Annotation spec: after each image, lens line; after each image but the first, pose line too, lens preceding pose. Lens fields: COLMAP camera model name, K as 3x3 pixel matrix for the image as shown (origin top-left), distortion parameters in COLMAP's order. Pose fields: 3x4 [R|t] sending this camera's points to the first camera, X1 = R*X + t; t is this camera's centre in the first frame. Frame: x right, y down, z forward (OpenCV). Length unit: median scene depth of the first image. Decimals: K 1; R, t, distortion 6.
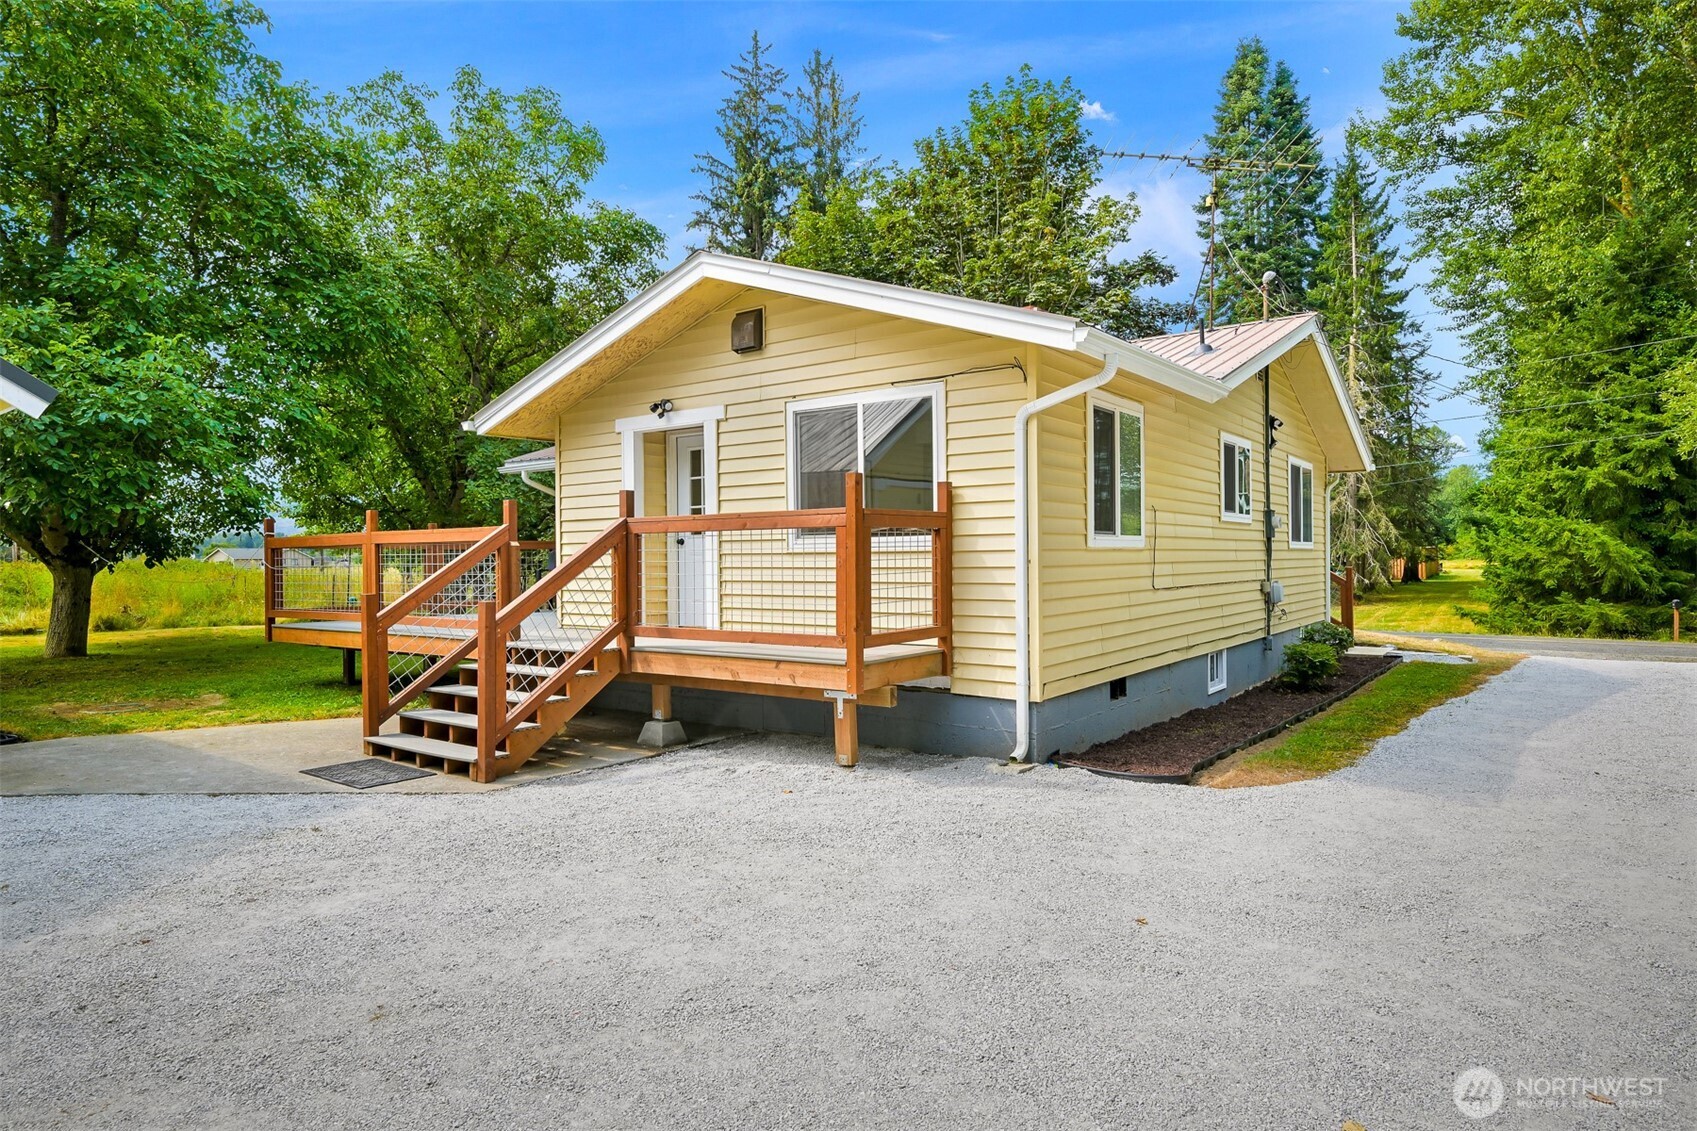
lens RADIAL K [[977.9, 0, 848.5], [0, 977.9, 565.5], [0, 0, 1]] dist [-0.000468, -0.000637]
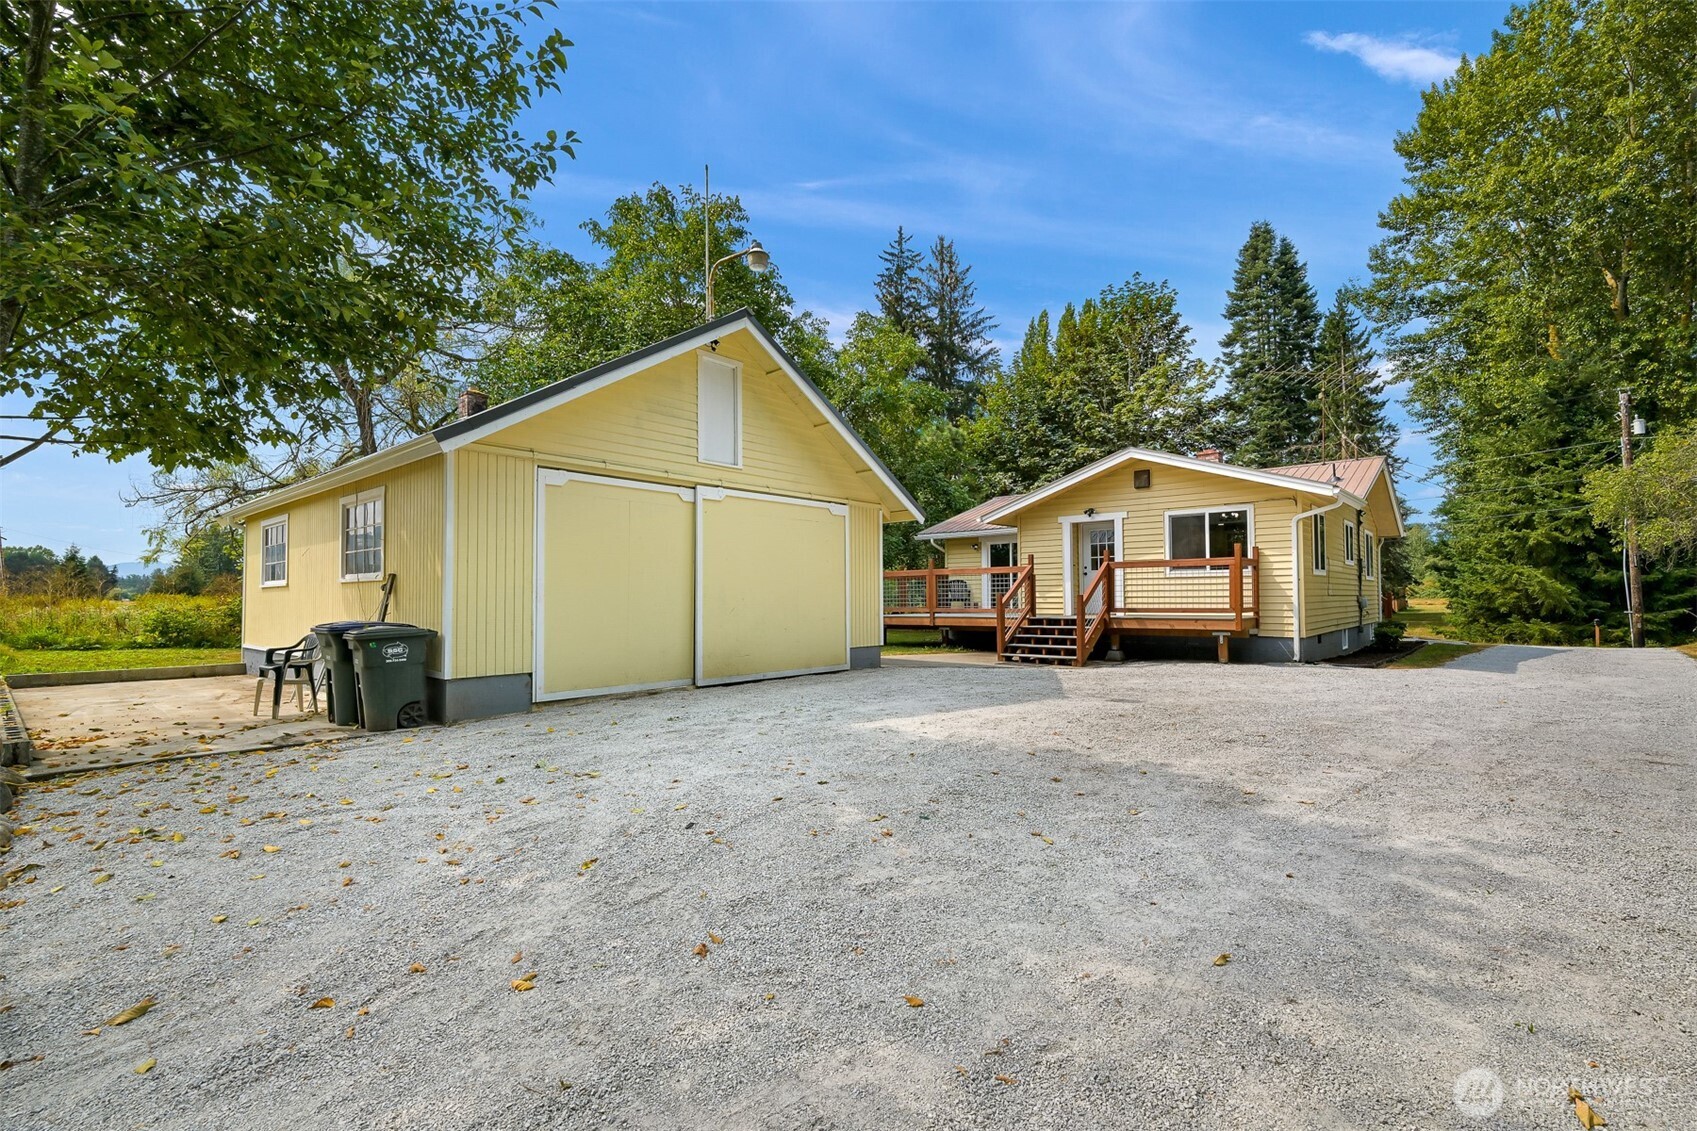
lens RADIAL K [[753.1, 0, 858.0], [0, 753.1, 580.8], [0, 0, 1]] dist [0.003317, 0.000391]
pose [[0.997278, 0.000987, -0.073724, -0.158206], [-0.003174, 0.999558, -0.029550, 0.011856], [0.073663, 0.029704, 0.996841, -0.193251]]
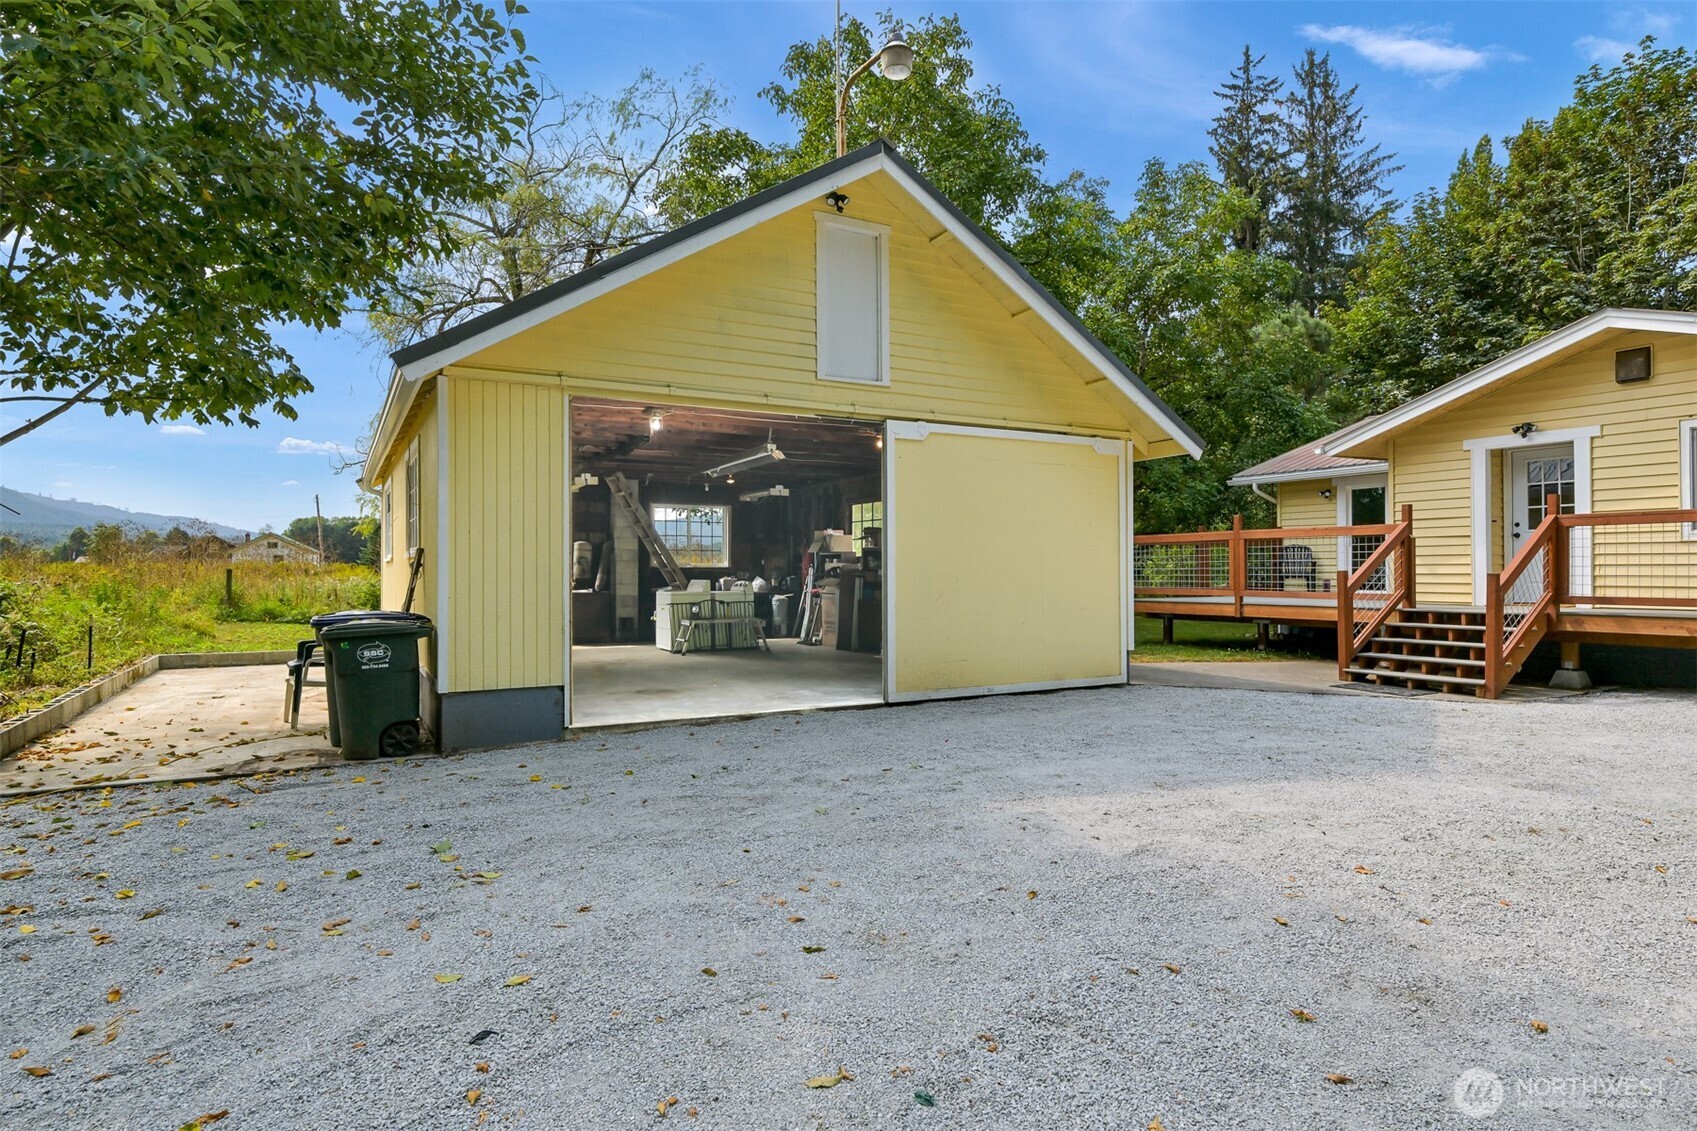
lens RADIAL K [[940.0, 0, 853.0], [0, 940.0, 568.5], [0, 0, 1]] dist [-0.000565, -0.000999]
pose [[0.910836, 0.004950, -0.412739, -0.130664], [-0.006359, 0.999978, -0.002039, 0.007574], [0.412719, 0.004482, 0.910847, -0.128943]]
